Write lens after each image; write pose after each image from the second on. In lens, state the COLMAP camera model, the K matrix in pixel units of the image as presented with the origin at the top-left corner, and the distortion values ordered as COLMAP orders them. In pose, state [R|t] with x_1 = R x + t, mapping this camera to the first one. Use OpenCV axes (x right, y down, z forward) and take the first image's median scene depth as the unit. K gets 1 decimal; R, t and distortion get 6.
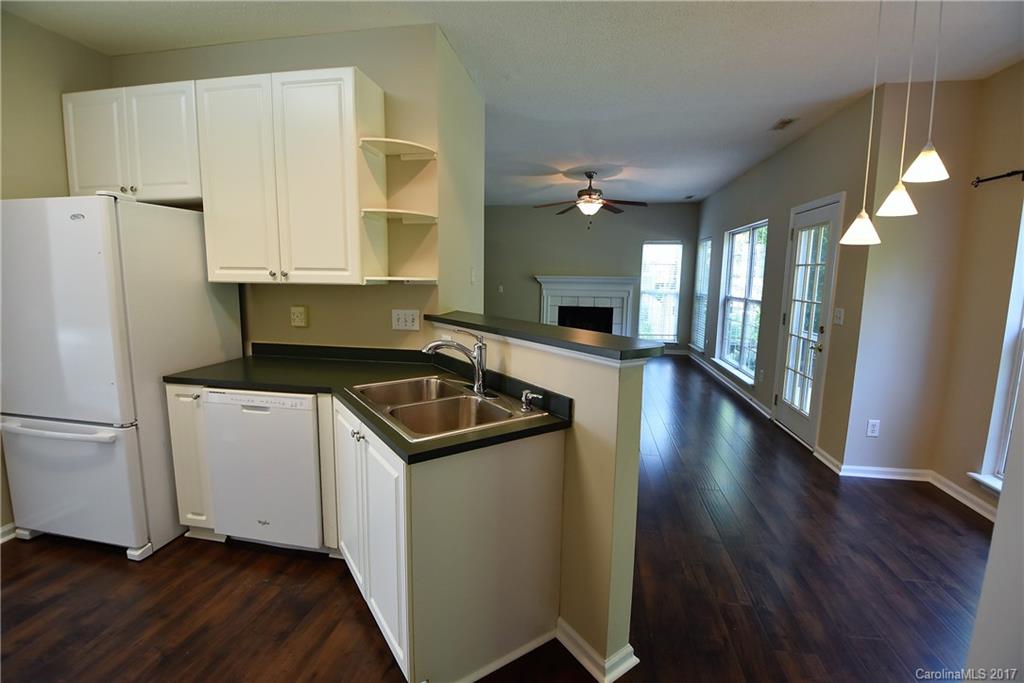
lens RADIAL K [[457.5, 0, 514.4], [0, 457.5, 333.4], [0, 0, 1]] dist [-0.001225, -0.000364]
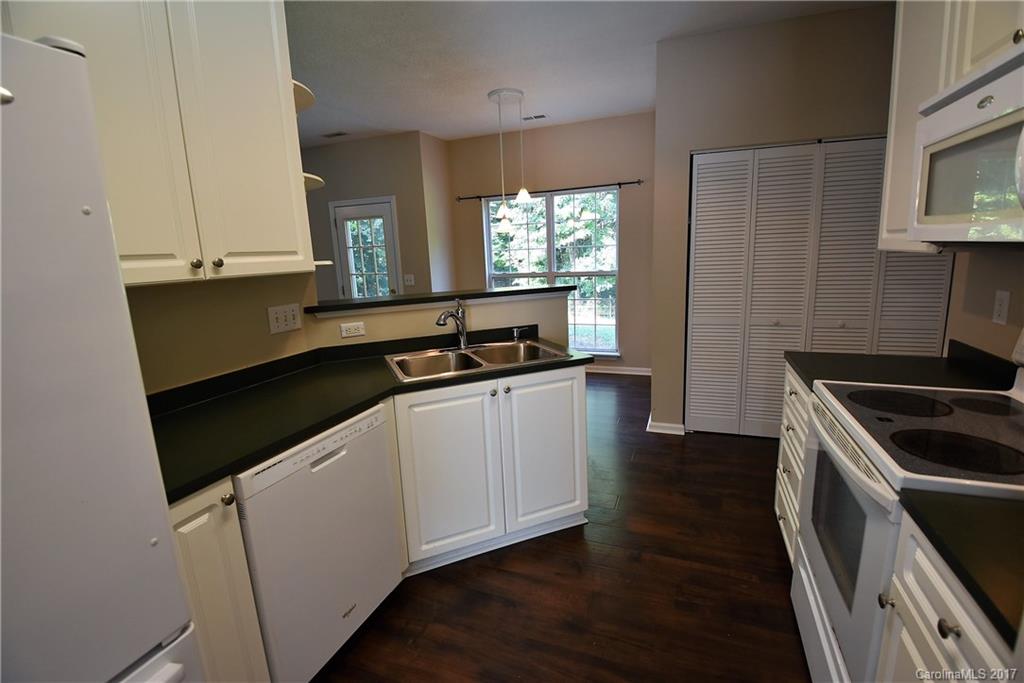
lens RADIAL K [[457.5, 0, 514.4], [0, 457.5, 333.4], [0, 0, 1]] dist [-0.001225, -0.000364]
pose [[0.199600, -0.195811, 0.960114, -1.004192], [0.174882, 0.971218, 0.161719, -0.068233], [-0.964145, 0.135627, 0.228099, 0.490756]]
